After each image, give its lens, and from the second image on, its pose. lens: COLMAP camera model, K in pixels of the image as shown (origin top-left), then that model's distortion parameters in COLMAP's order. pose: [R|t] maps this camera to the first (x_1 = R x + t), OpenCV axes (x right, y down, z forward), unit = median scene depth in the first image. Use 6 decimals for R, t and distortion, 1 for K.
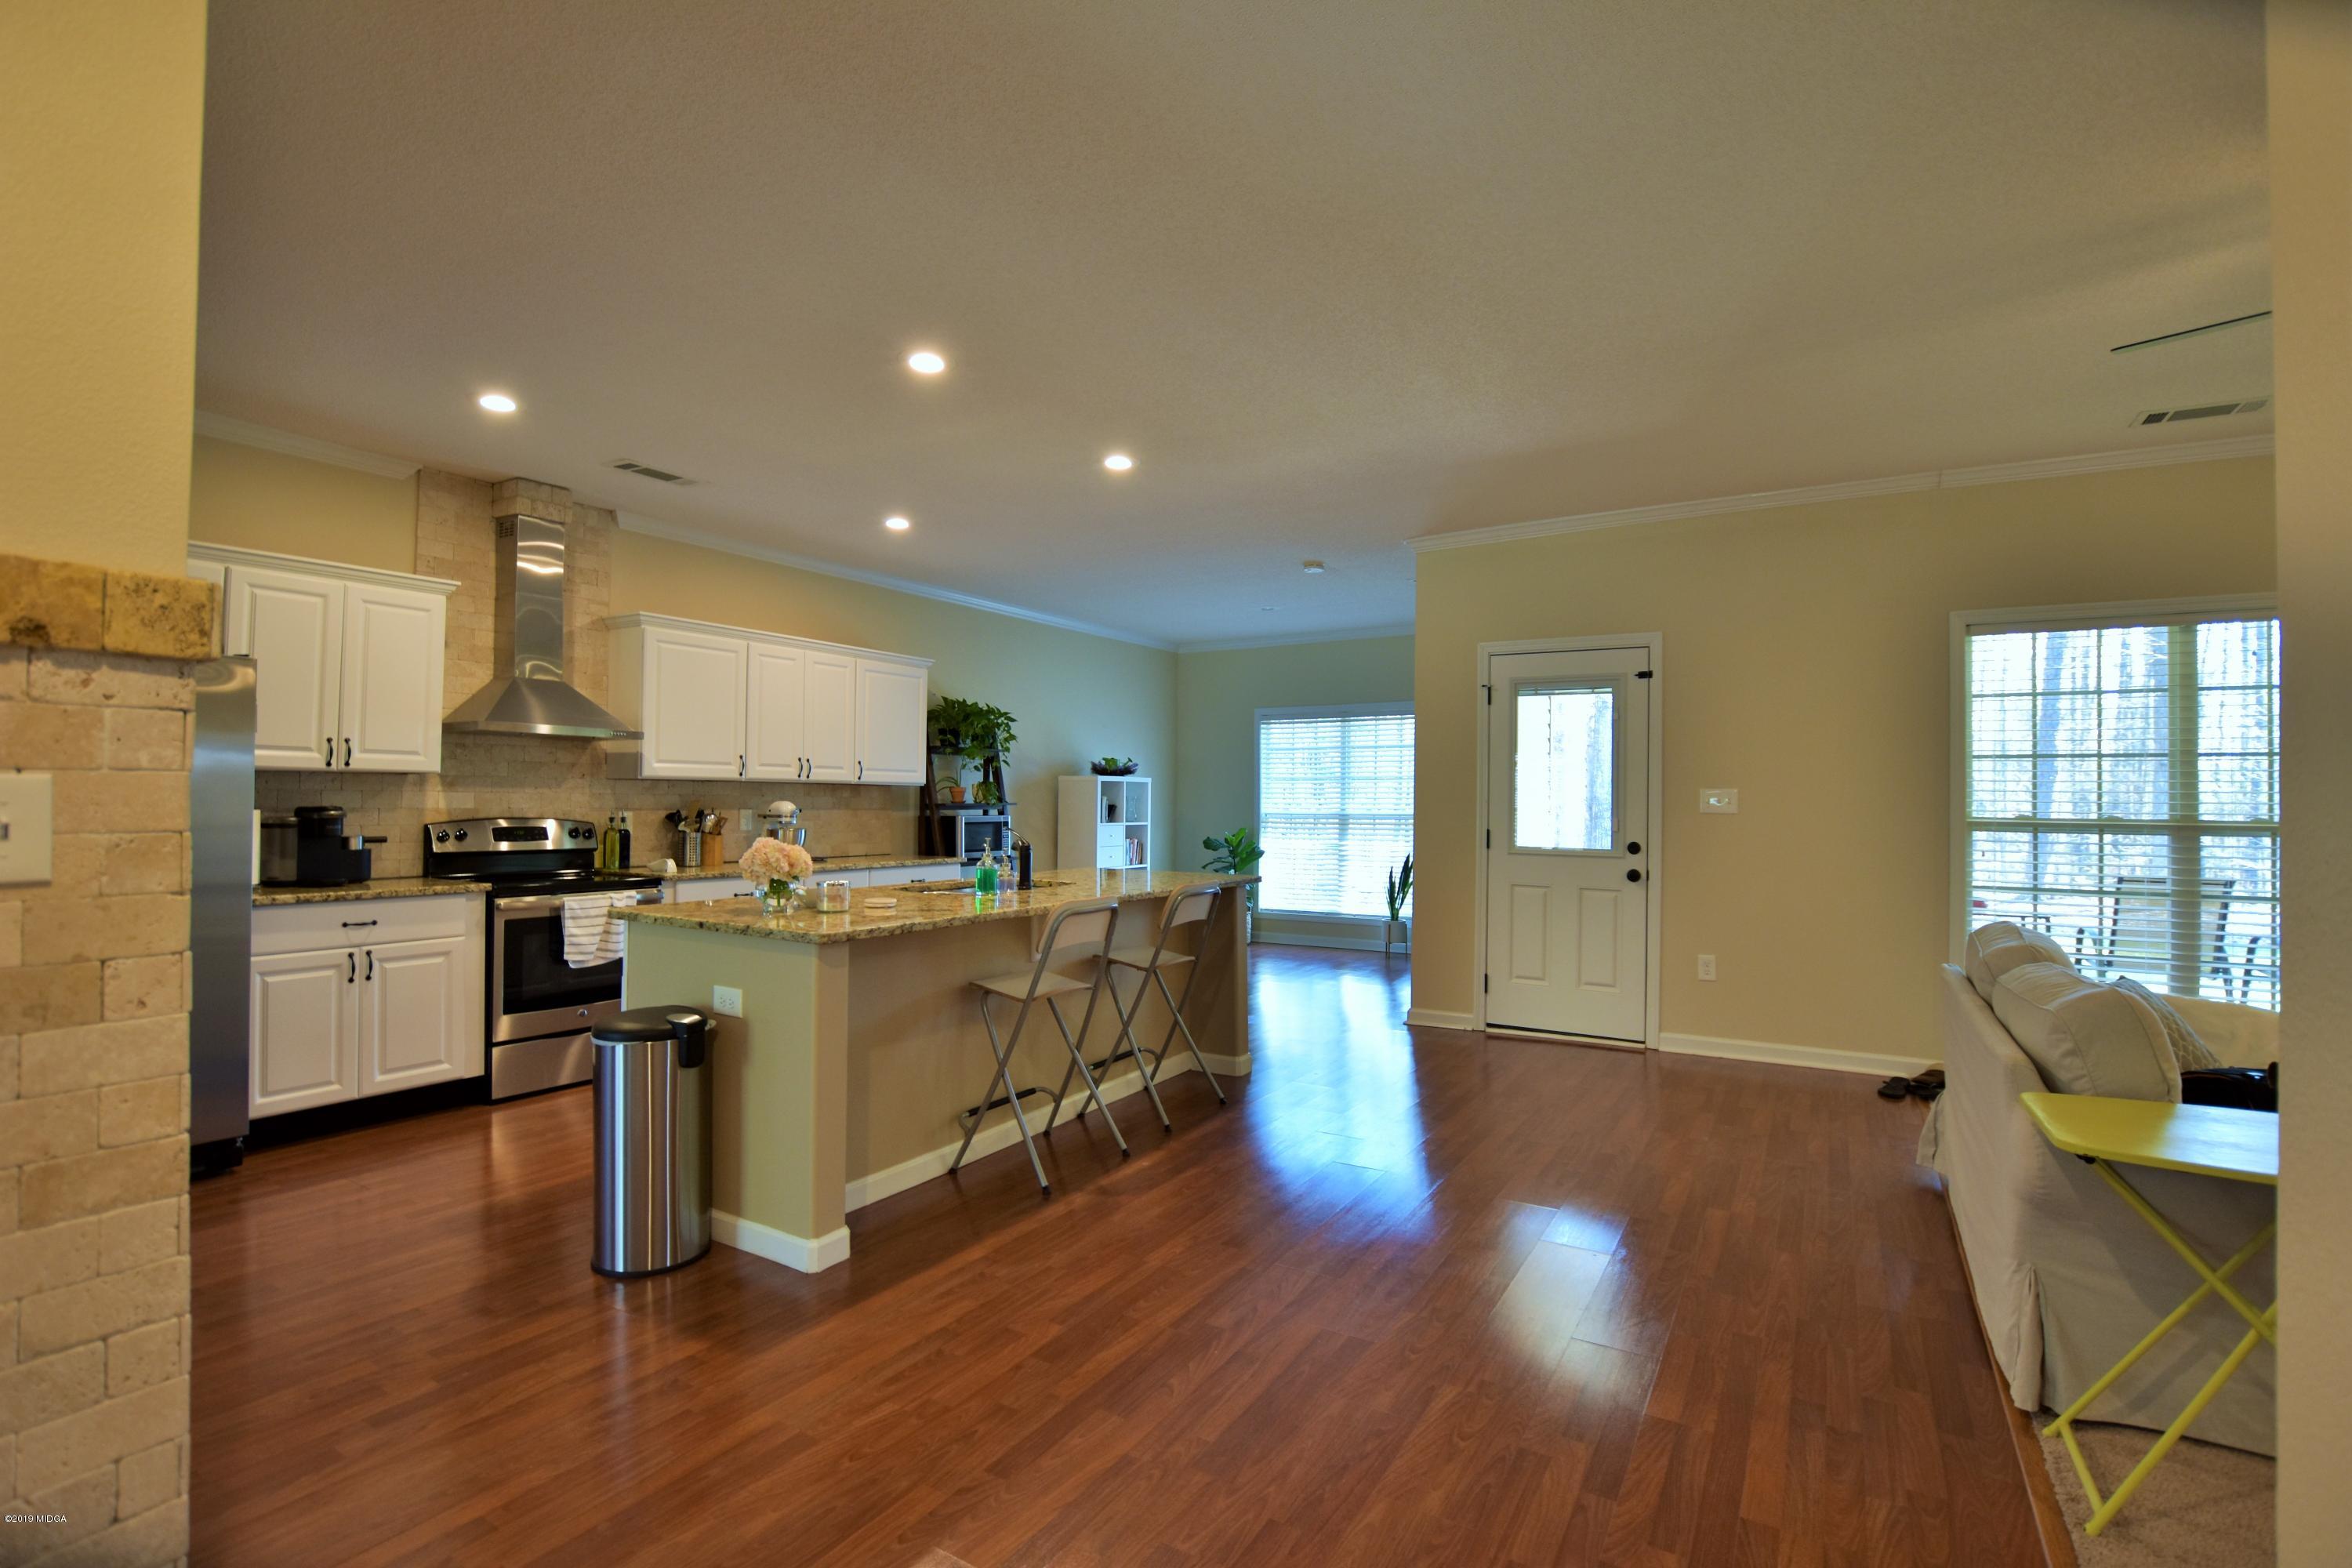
lens RADIAL K [[1070.1, 0, 1180.3], [0, 1070.1, 777.9], [0, 0, 1]] dist [-0.026568, 0.001374]
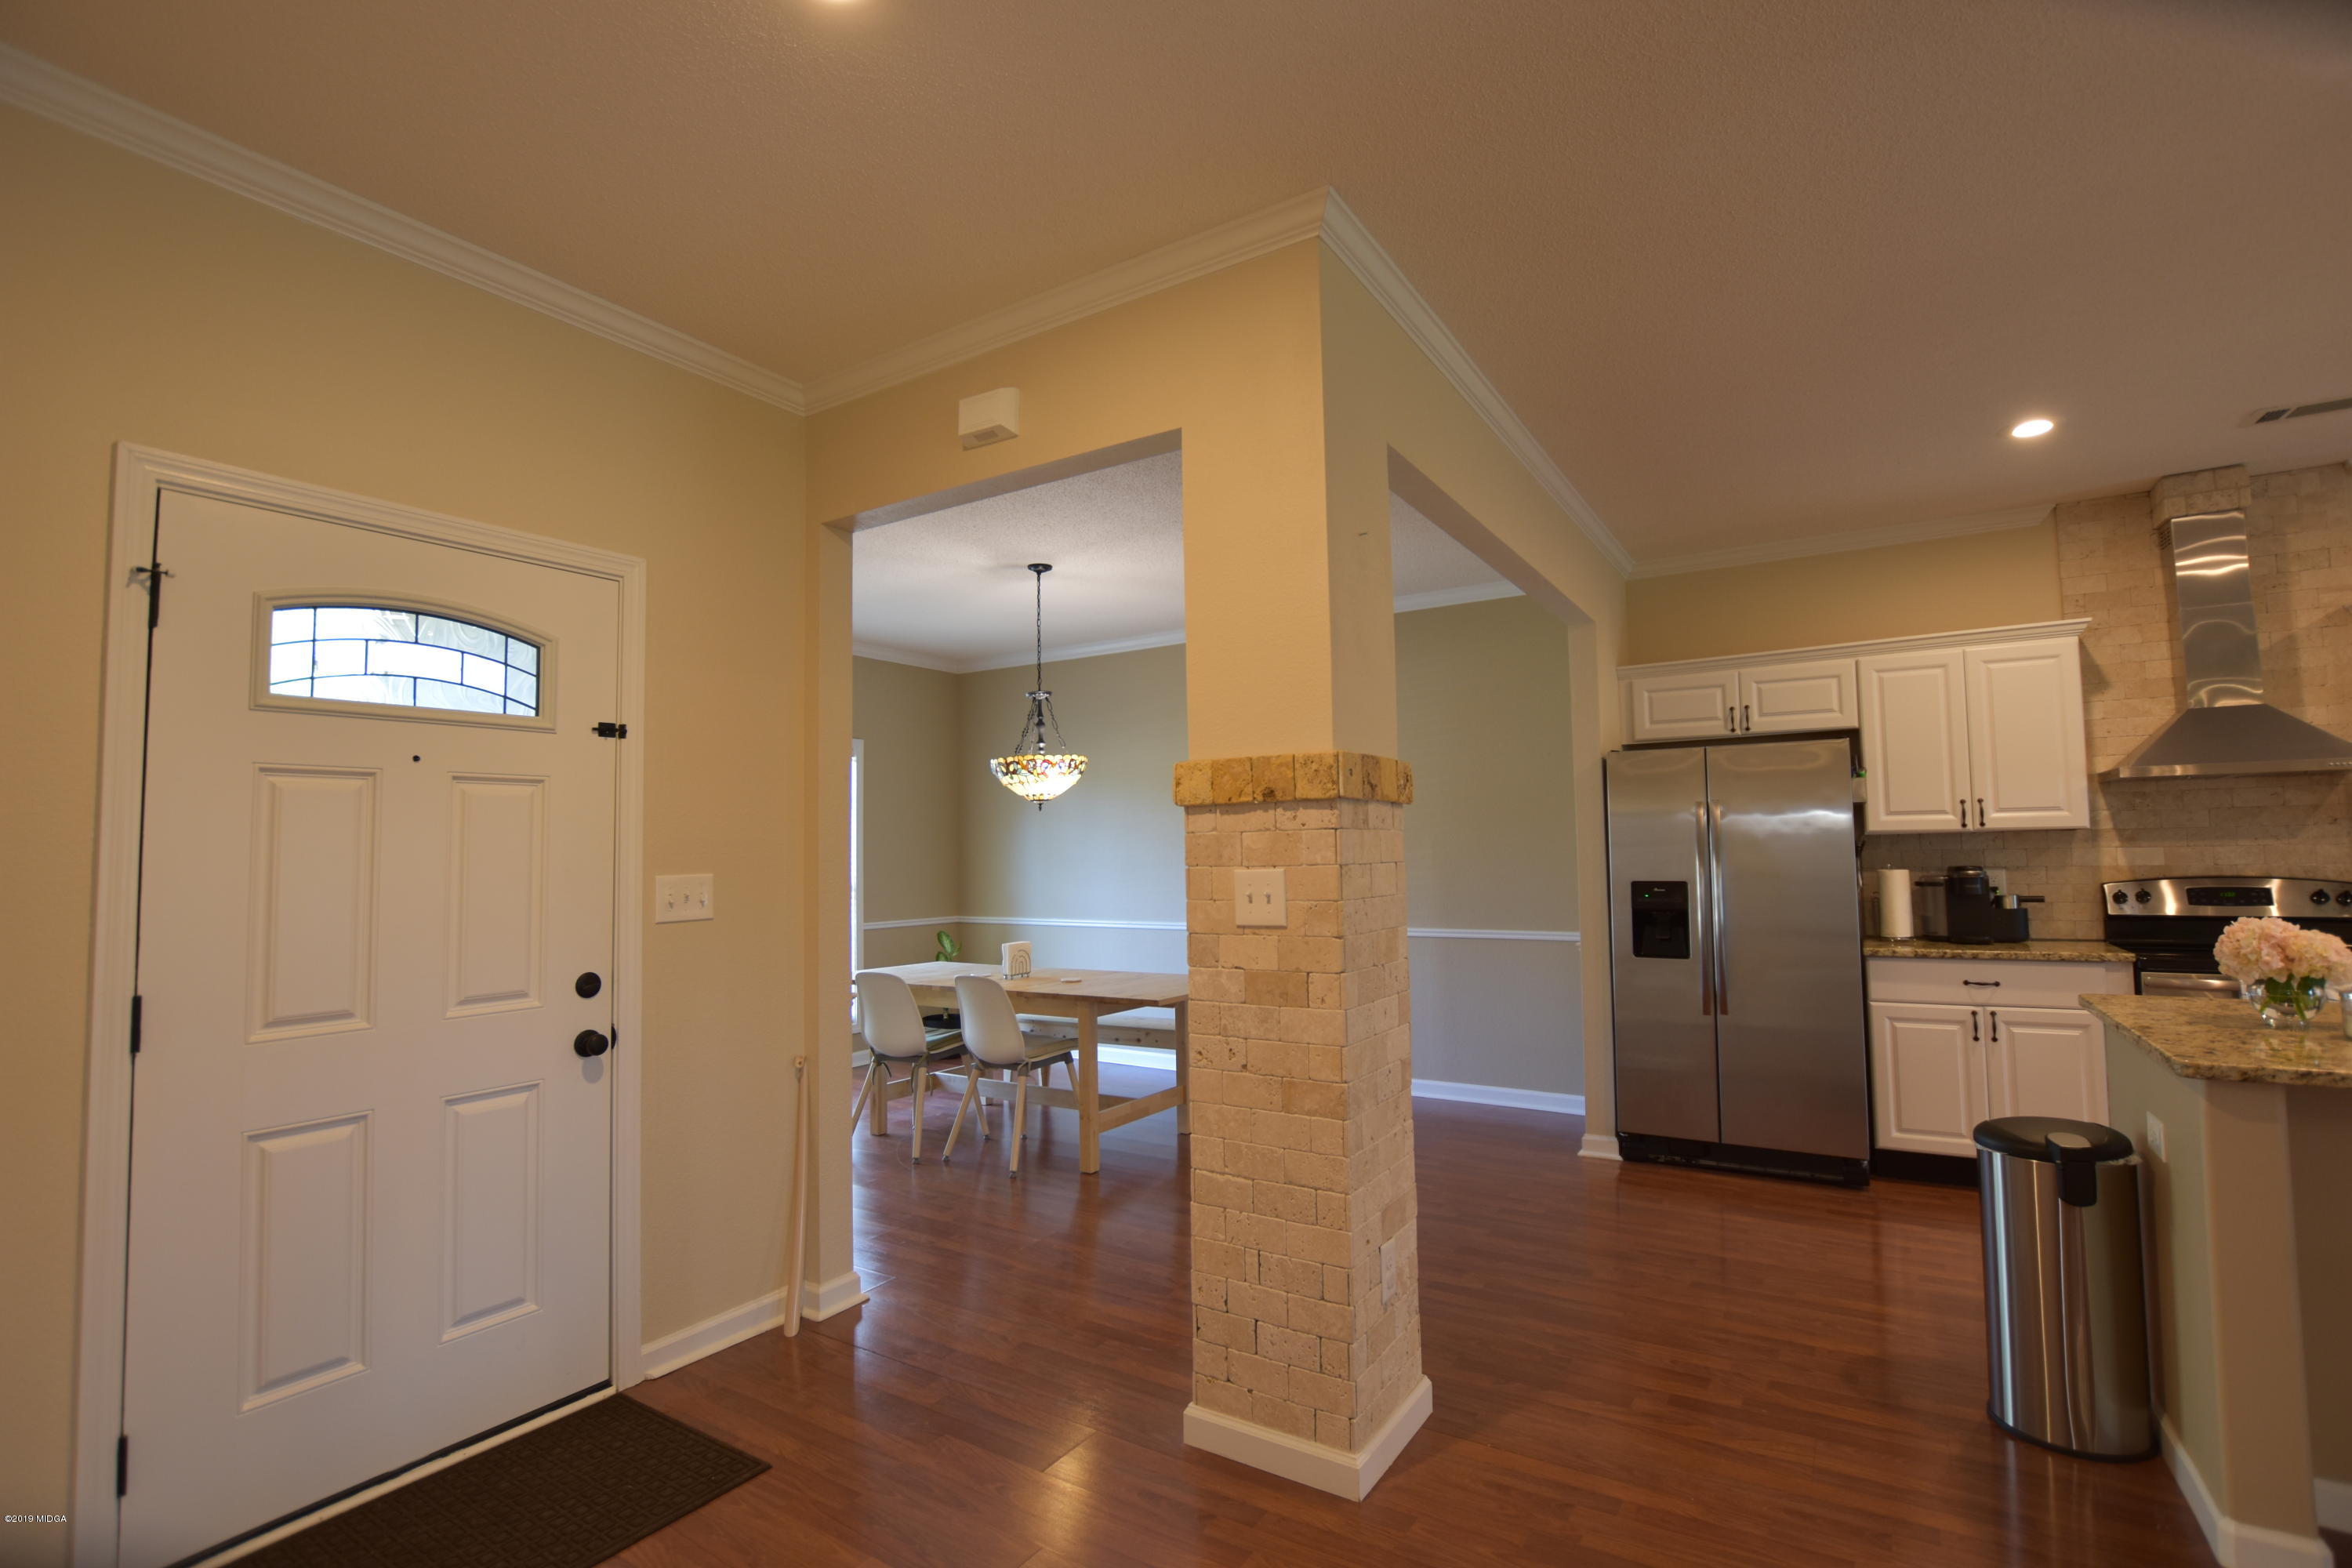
lens RADIAL K [[1070.1, 0, 1178.6], [0, 1070.1, 781.6], [0, 0, 1]] dist [-0.026568, 0.001374]
pose [[-0.019435, -0.075326, -0.996970, 0.207651], [0.037733, 0.996392, -0.076018, -0.005008], [0.999099, -0.039096, -0.016522, 0.208611]]
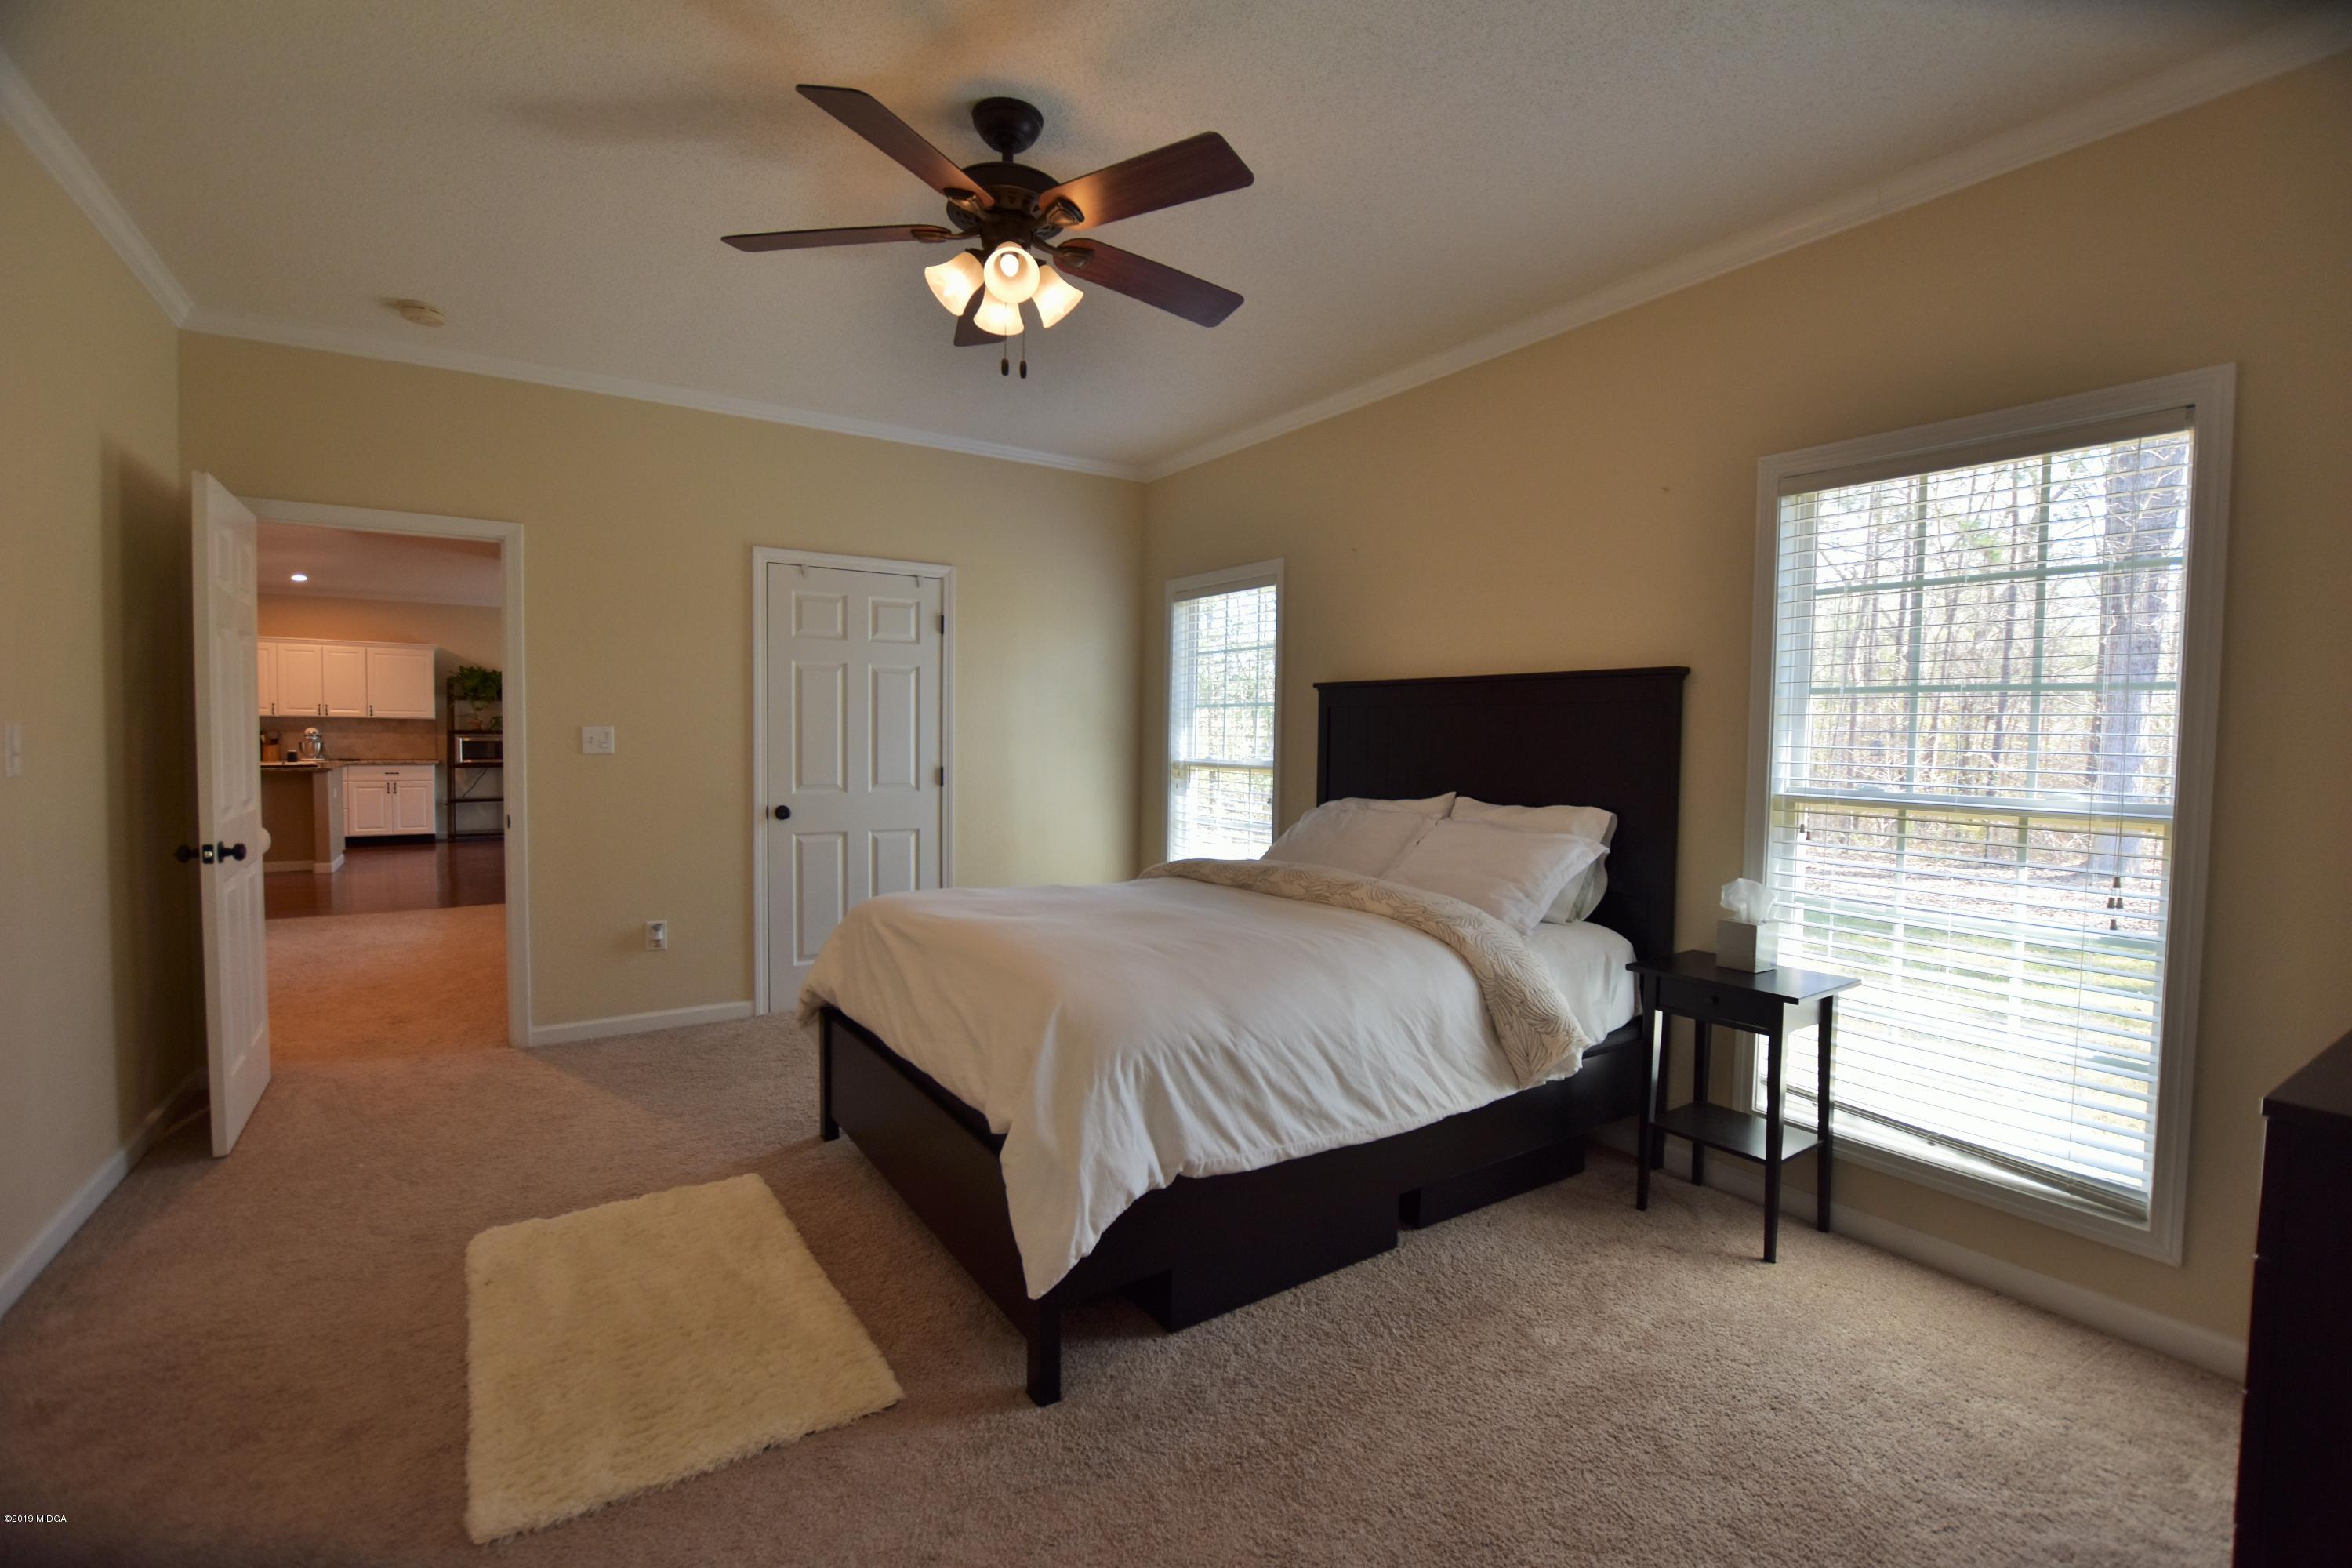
lens RADIAL K [[1035.3, 0, 1169.9], [0, 1035.3, 780.7], [0, 0, 1]] dist [-0.029204, 0.002681]
pose [[0.902757, 0.021669, -0.429604, 2.157363], [0.003935, 0.998273, 0.058622, 0.020376], [0.430132, -0.054612, 0.901113, 0.050161]]
